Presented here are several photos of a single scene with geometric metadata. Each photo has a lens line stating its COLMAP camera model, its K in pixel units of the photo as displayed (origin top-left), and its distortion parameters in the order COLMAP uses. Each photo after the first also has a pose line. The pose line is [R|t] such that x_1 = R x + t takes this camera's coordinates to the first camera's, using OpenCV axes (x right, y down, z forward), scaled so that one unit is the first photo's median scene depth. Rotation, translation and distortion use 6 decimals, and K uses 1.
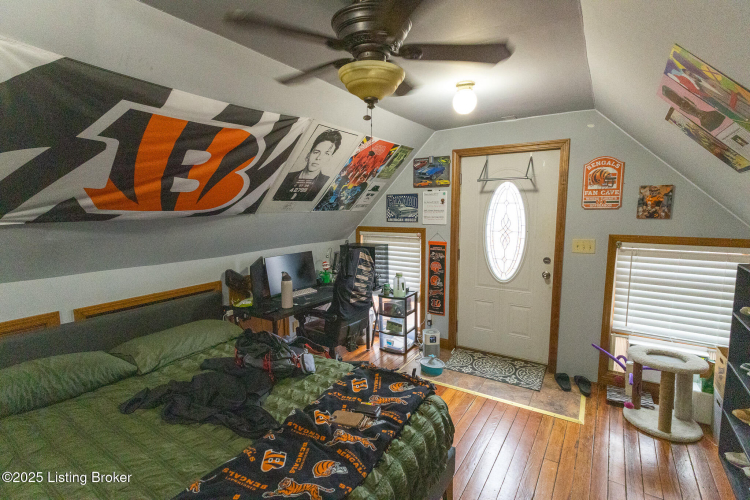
lens RADIAL K [[355.6, 0, 372.8], [0, 355.6, 251.7], [0, 0, 1]] dist [0.001390, 0.001960]
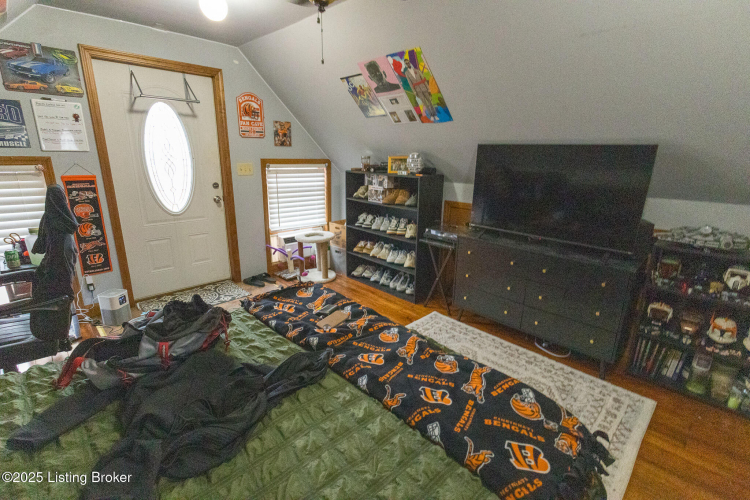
lens RADIAL K [[355.6, 0, 372.8], [0, 355.6, 251.7], [0, 0, 1]] dist [0.001390, 0.001960]
pose [[0.210639, -0.253786, 0.944046, -0.544822], [0.099126, 0.966281, 0.237646, 0.010885], [-0.972525, 0.043522, 0.228694, 0.334152]]
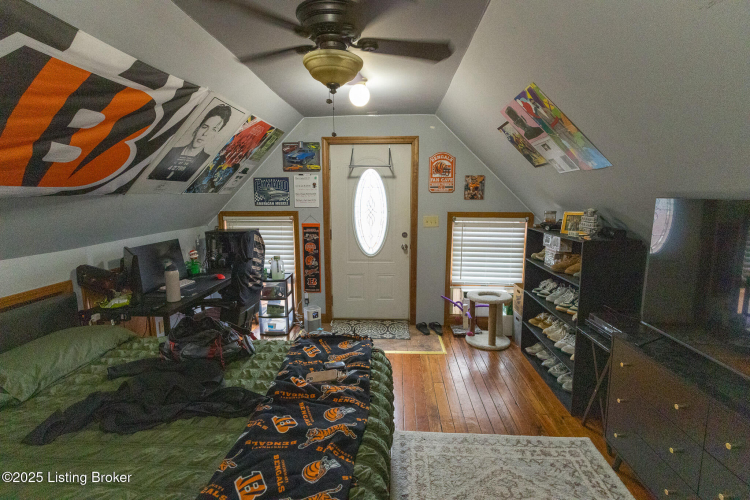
lens RADIAL K [[355.6, 0, 372.8], [0, 355.6, 251.7], [0, 0, 1]] dist [0.001390, 0.001960]
pose [[0.867706, -0.072594, 0.491748, -0.240607], [0.057641, 0.997299, 0.045517, 0.022950], [-0.493724, -0.011150, 0.869547, -0.014856]]
